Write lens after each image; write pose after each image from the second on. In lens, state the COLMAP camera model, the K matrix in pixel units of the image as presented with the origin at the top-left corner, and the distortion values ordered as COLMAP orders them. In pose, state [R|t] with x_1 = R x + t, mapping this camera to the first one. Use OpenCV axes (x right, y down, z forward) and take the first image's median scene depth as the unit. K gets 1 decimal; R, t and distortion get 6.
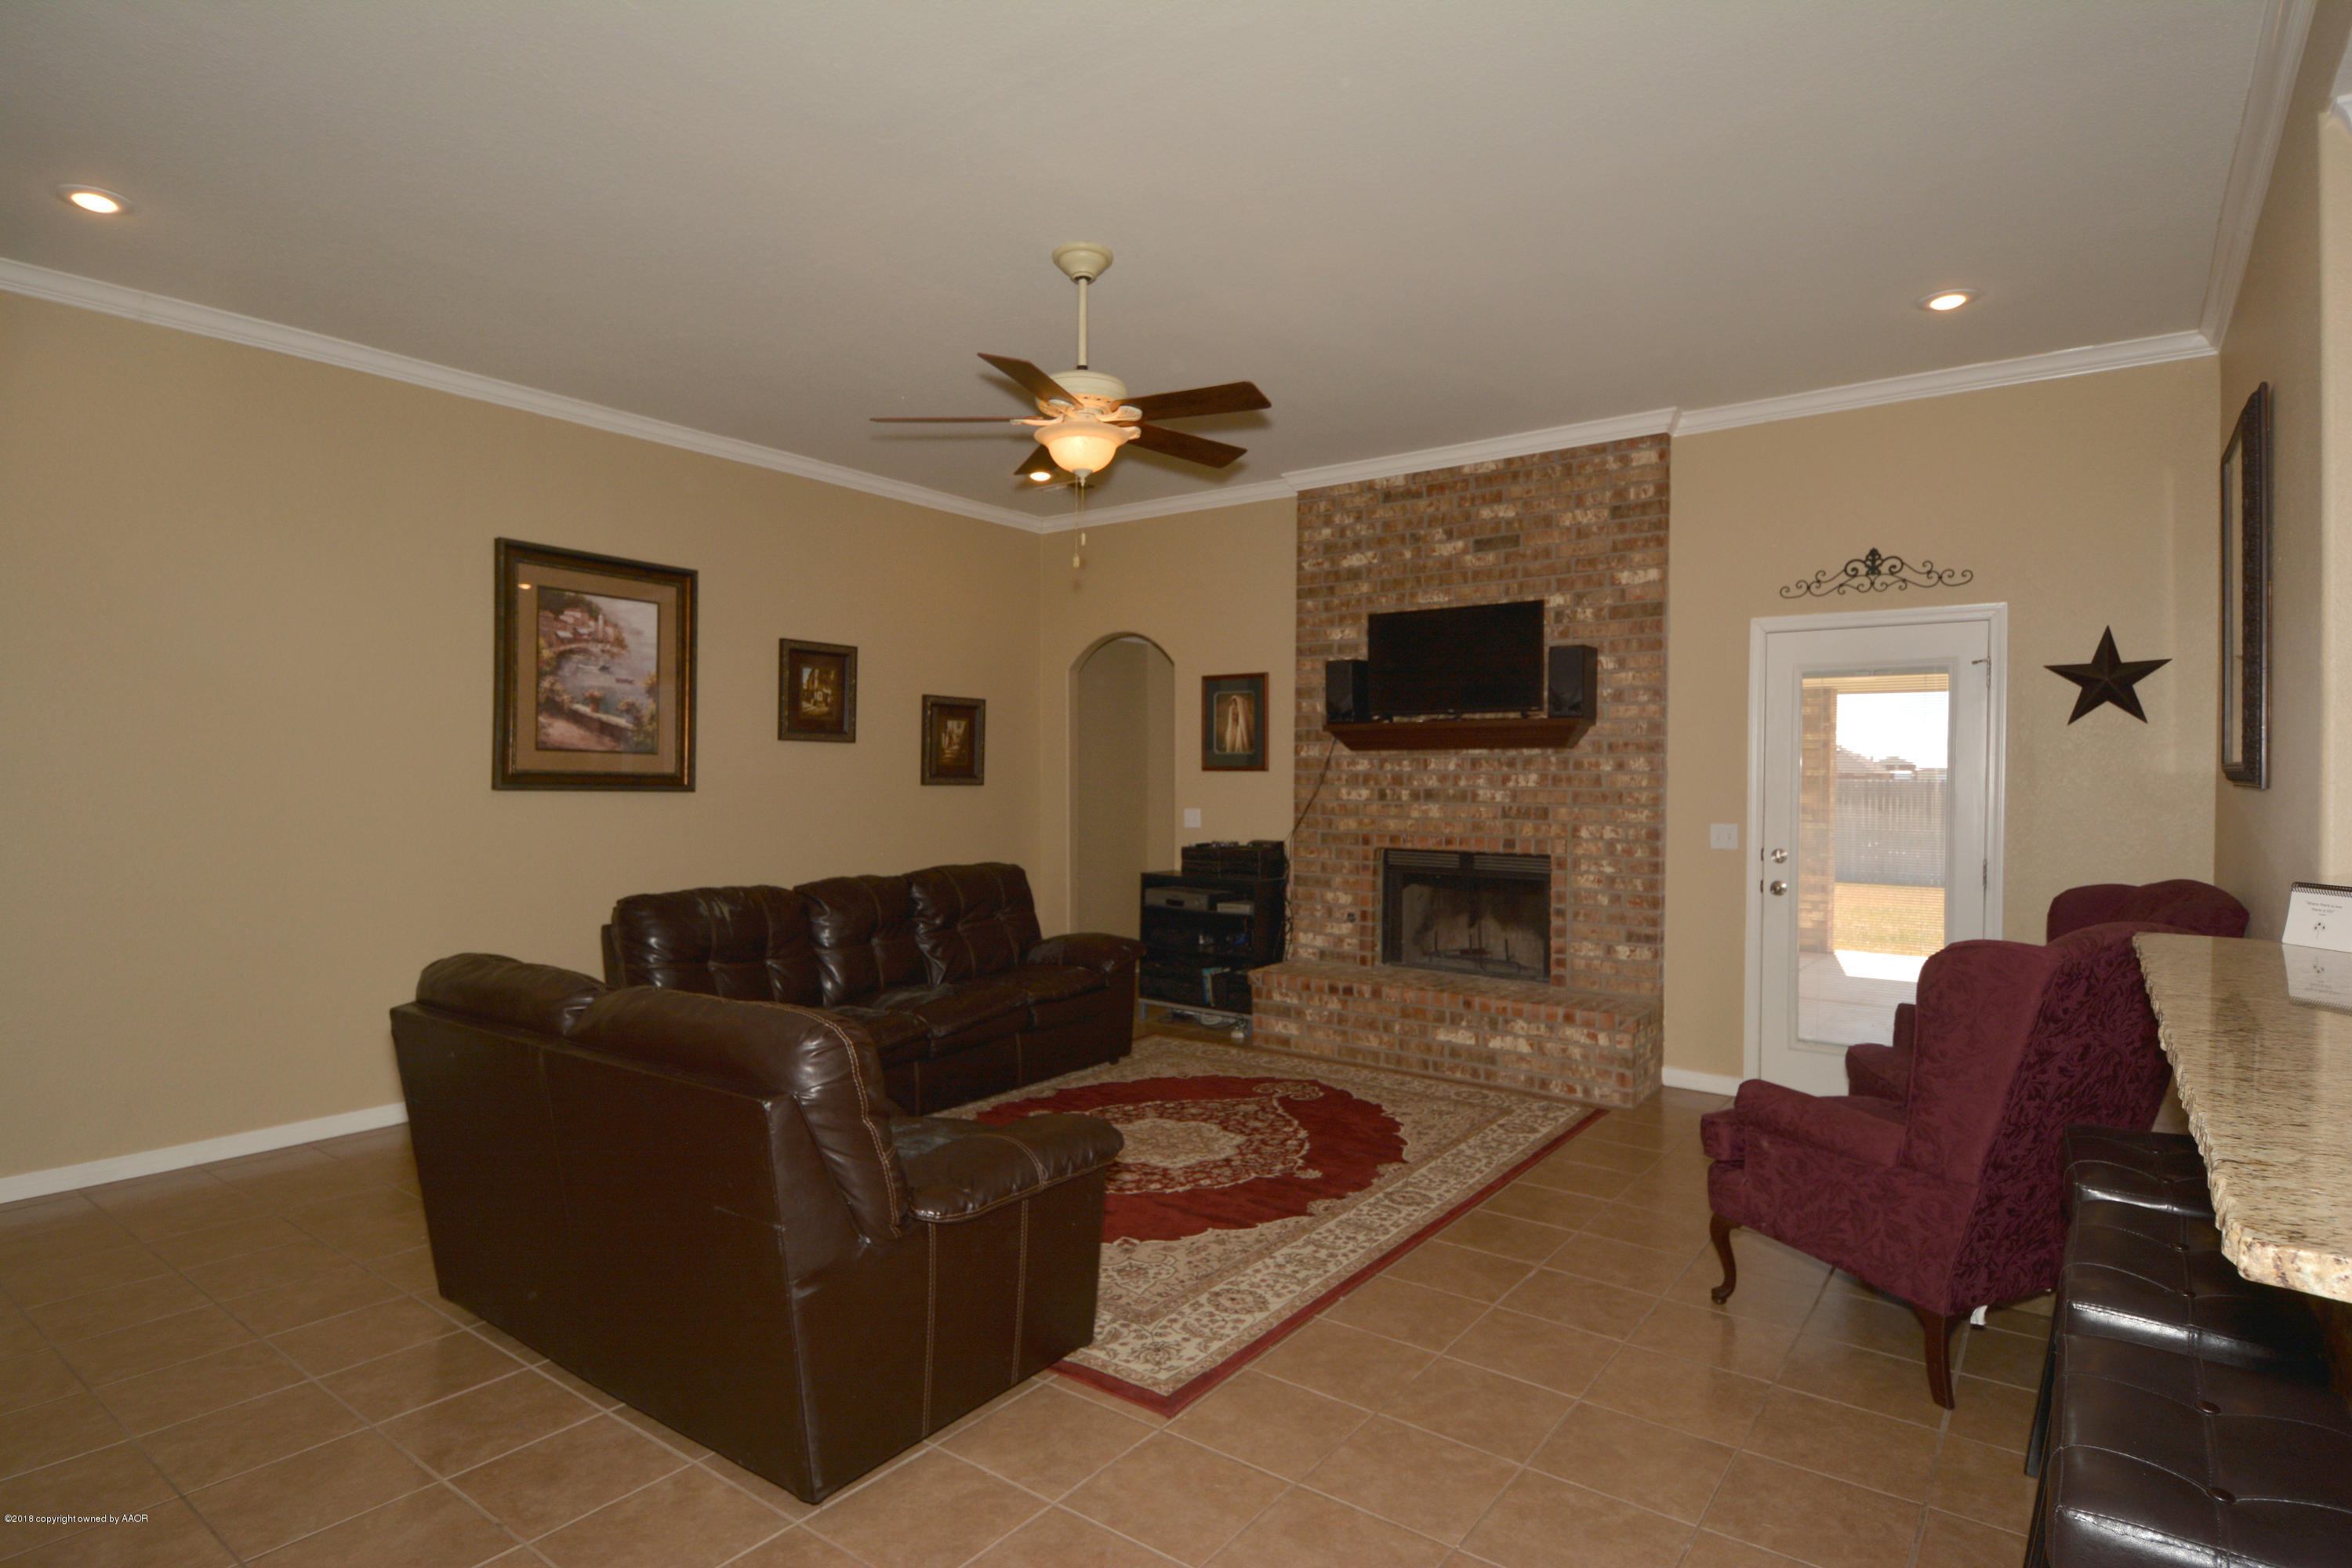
lens RADIAL K [[1222.7, 0, 1176.0], [0, 1222.7, 784.0], [0, 0, 1]] dist [0.027154, -0.029087]
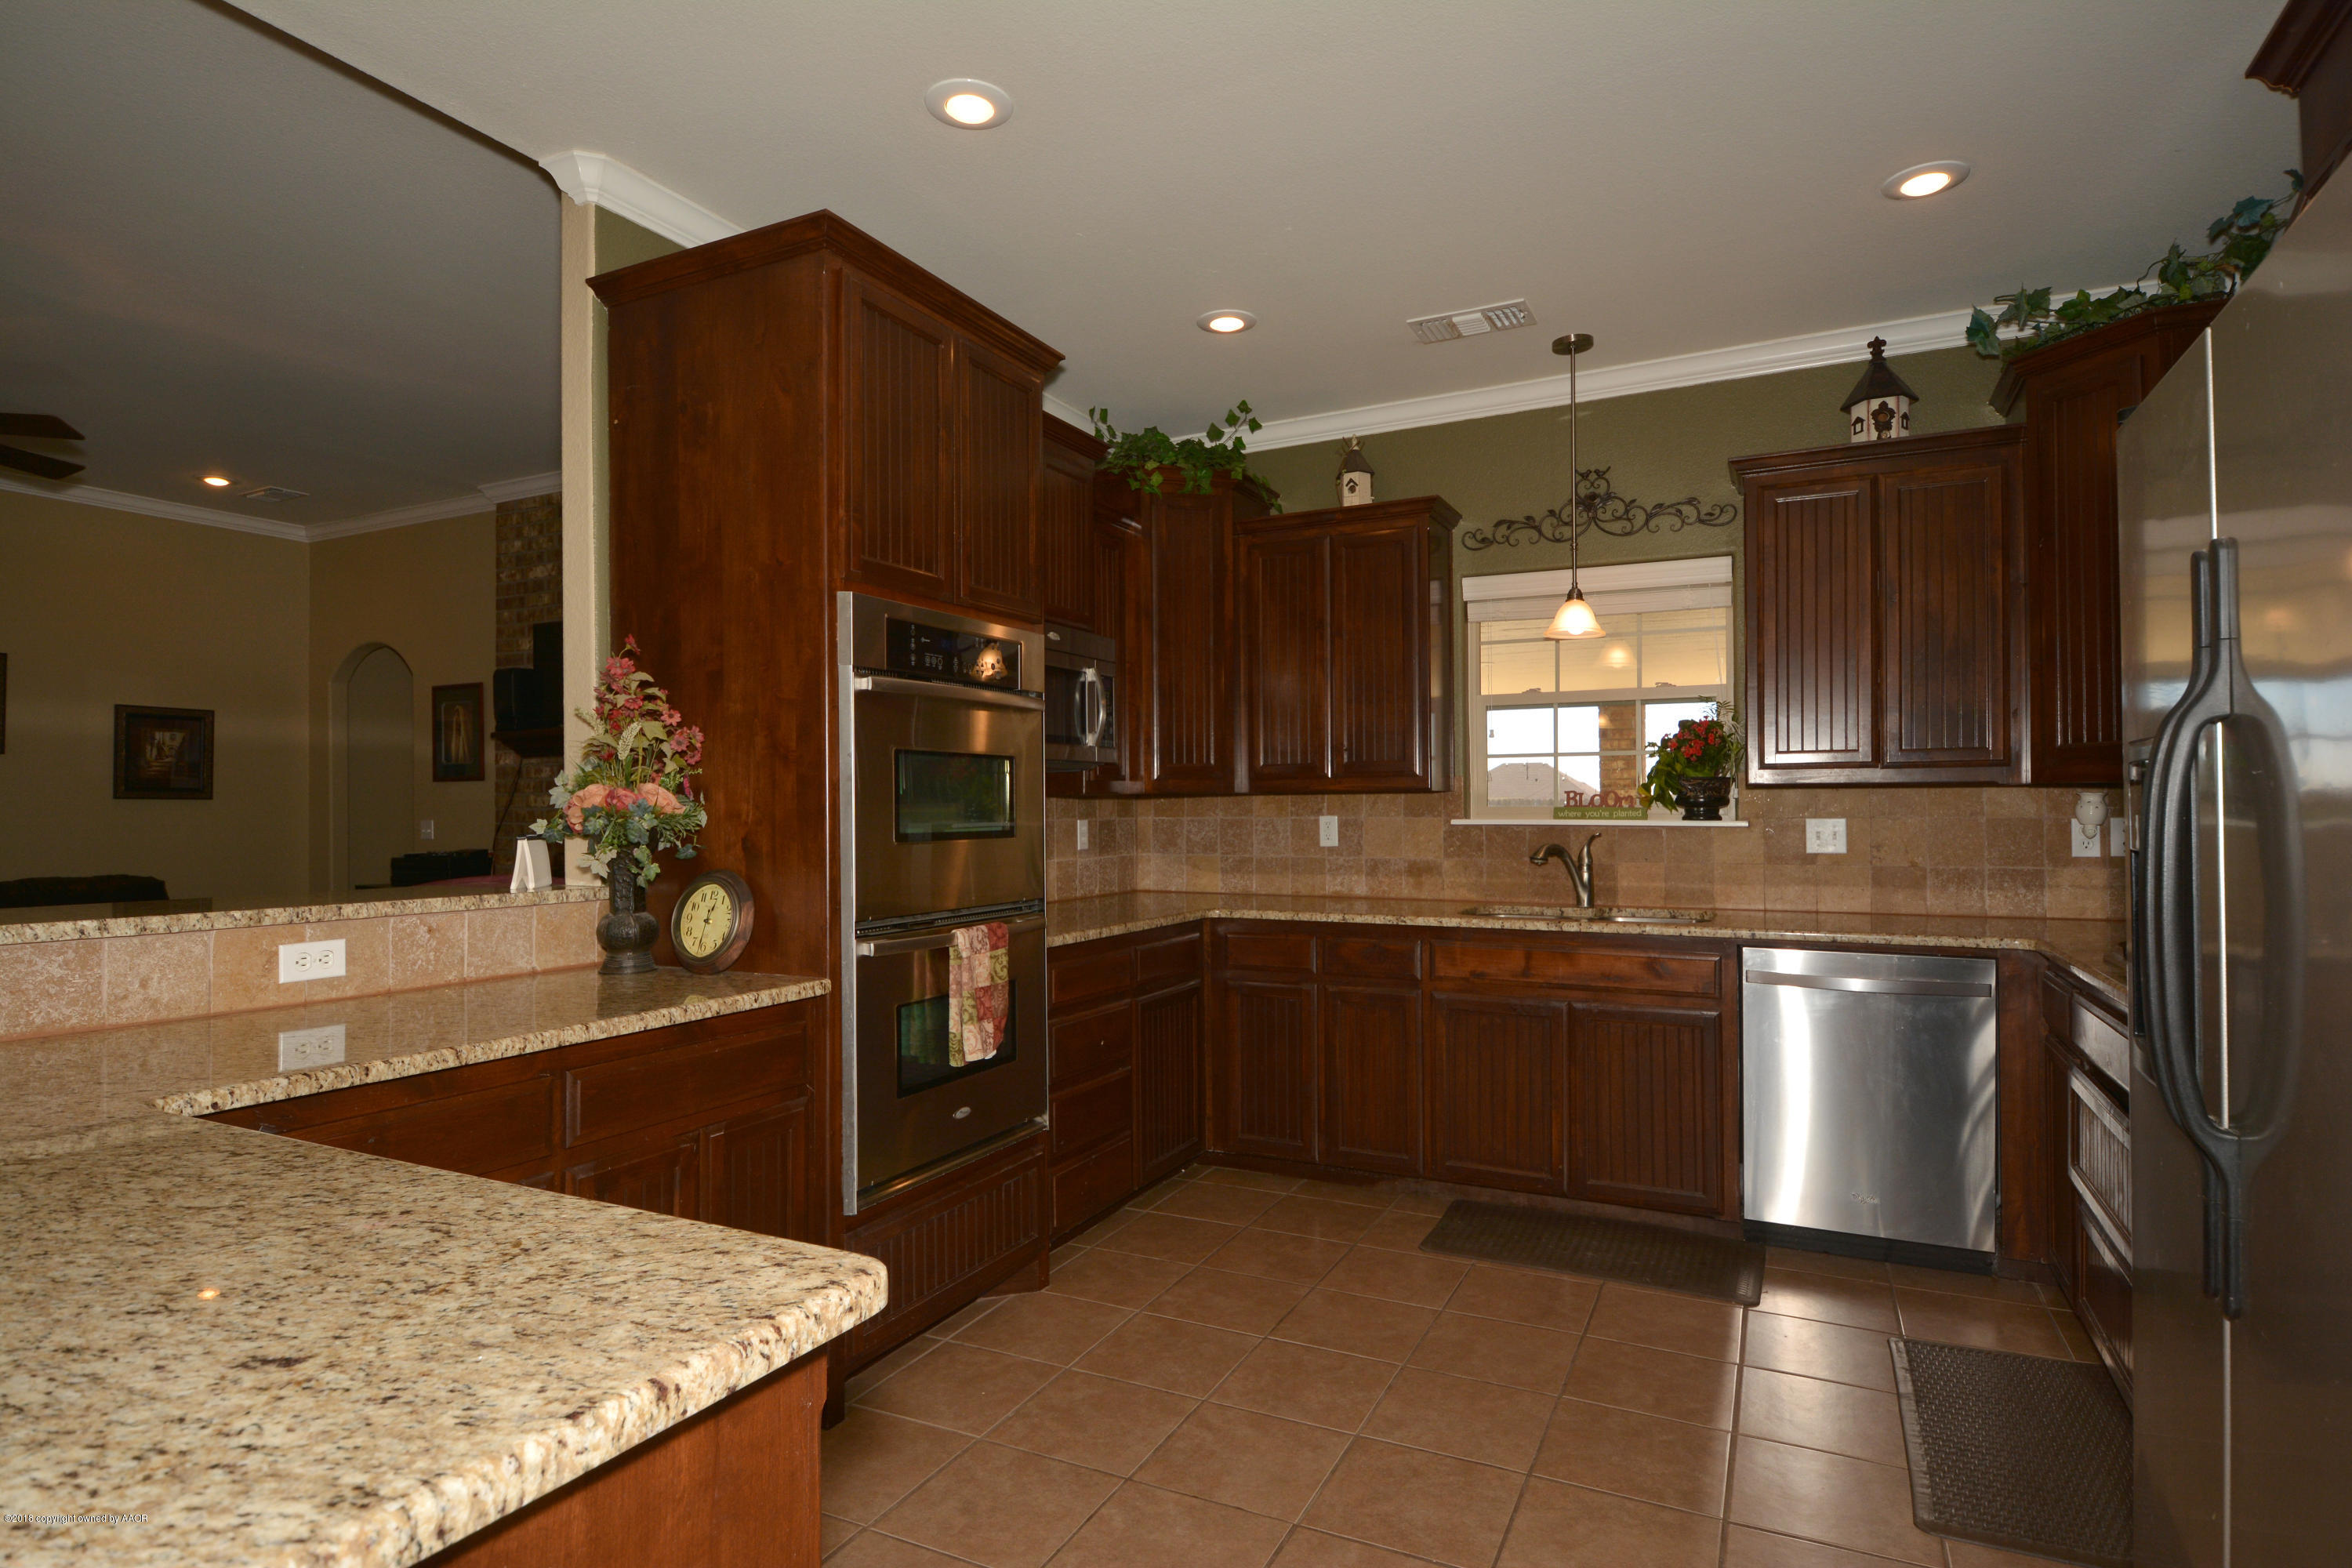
lens RADIAL K [[1222.7, 0, 1176.0], [0, 1222.7, 784.0], [0, 0, 1]] dist [0.027154, -0.029087]
pose [[0.986408, -0.008004, 0.164119, 0.546063], [0.012253, 0.999615, -0.024893, 0.028421], [-0.163857, 0.026565, 0.986126, -0.102242]]
